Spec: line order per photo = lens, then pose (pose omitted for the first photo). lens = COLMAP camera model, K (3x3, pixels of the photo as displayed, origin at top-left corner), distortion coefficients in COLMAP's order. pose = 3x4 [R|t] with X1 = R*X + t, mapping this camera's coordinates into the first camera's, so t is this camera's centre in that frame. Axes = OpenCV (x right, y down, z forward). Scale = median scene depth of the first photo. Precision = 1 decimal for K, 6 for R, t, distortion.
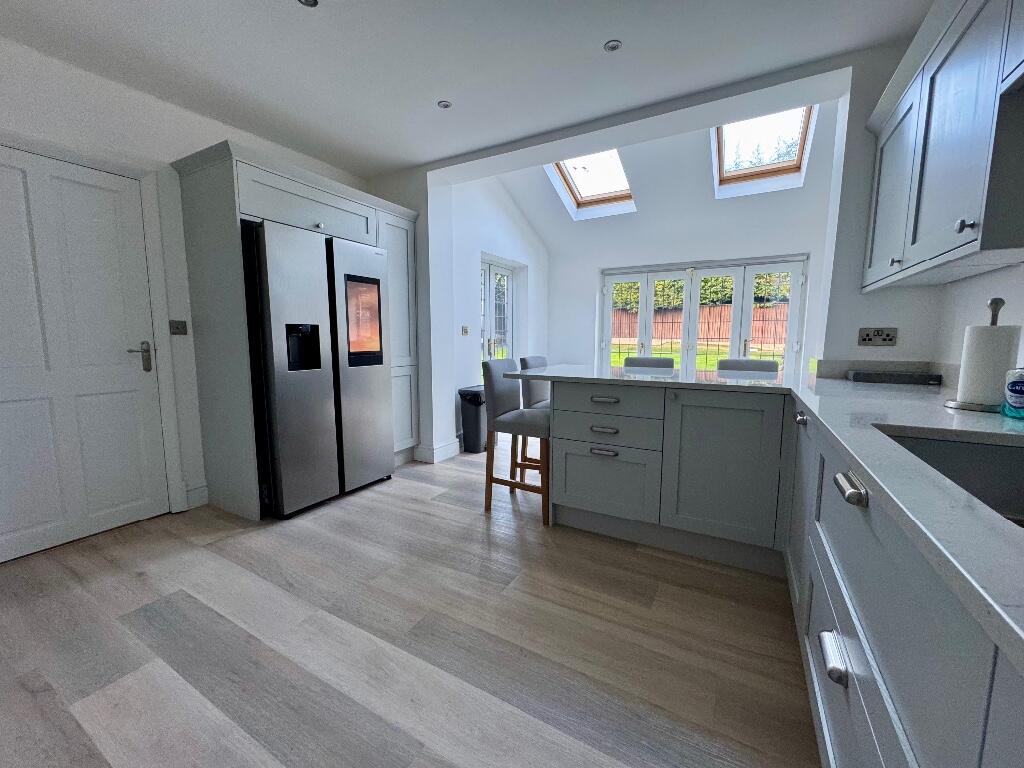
lens RADIAL K [[408.6, 0, 510.7], [0, 408.6, 384.3], [0, 0, 1]] dist [-0.008004, -0.000109]
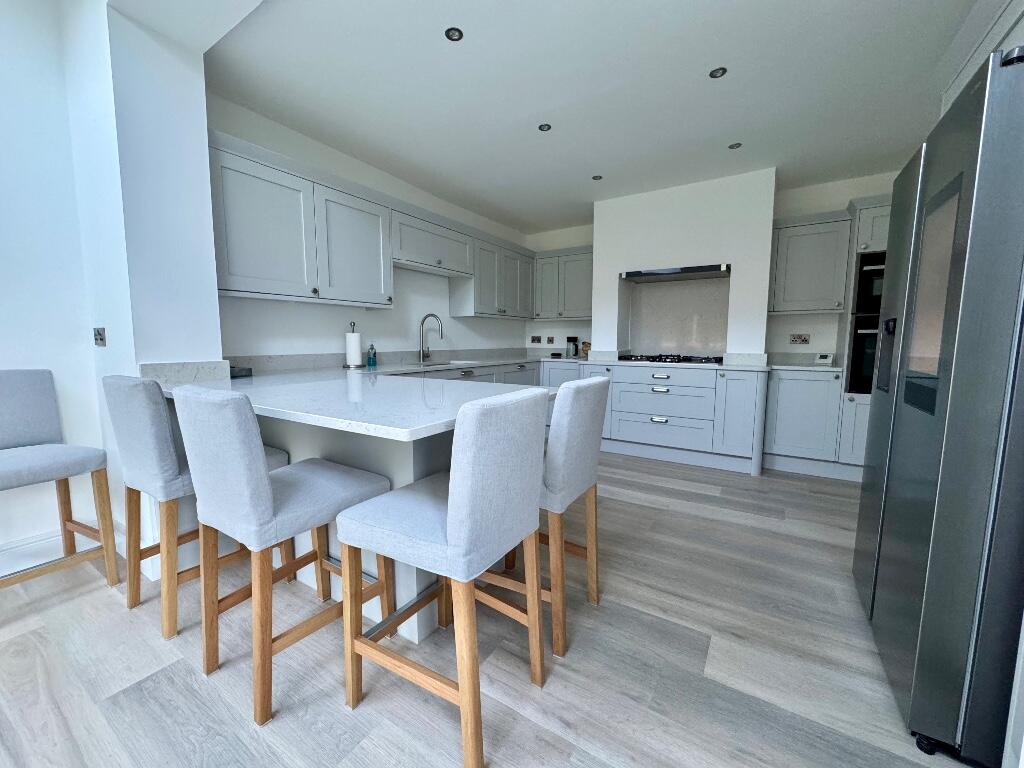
lens RADIAL K [[408.6, 0, 510.7], [0, 408.6, 384.3], [0, 0, 1]] dist [-0.008004, -0.000109]
pose [[-0.998706, -0.008175, 0.050185, 0.082360], [0.003031, 0.975665, 0.219247, -0.302612], [-0.050756, 0.219116, -0.974378, 2.631035]]
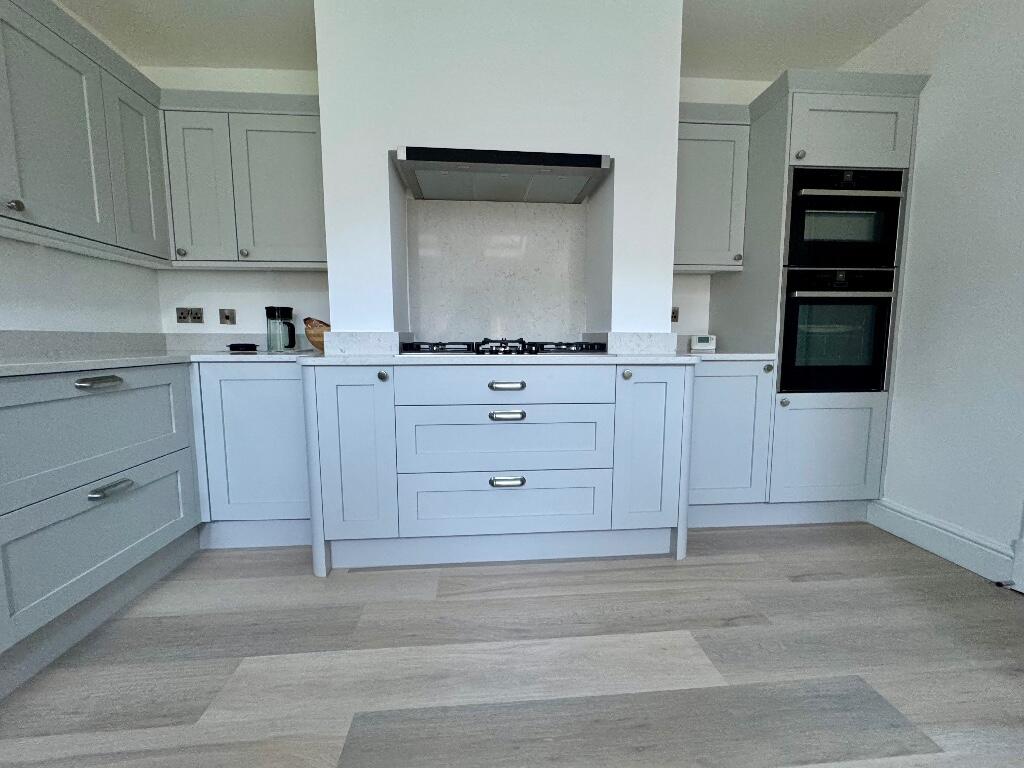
lens RADIAL K [[408.6, 0, 510.7], [0, 408.6, 384.3], [0, 0, 1]] dist [-0.008004, -0.000109]
pose [[-0.825528, 0.061061, -0.561049, -0.083614], [-0.063382, 0.977809, 0.199680, -0.036892], [0.560791, 0.200402, -0.803338, 1.109682]]
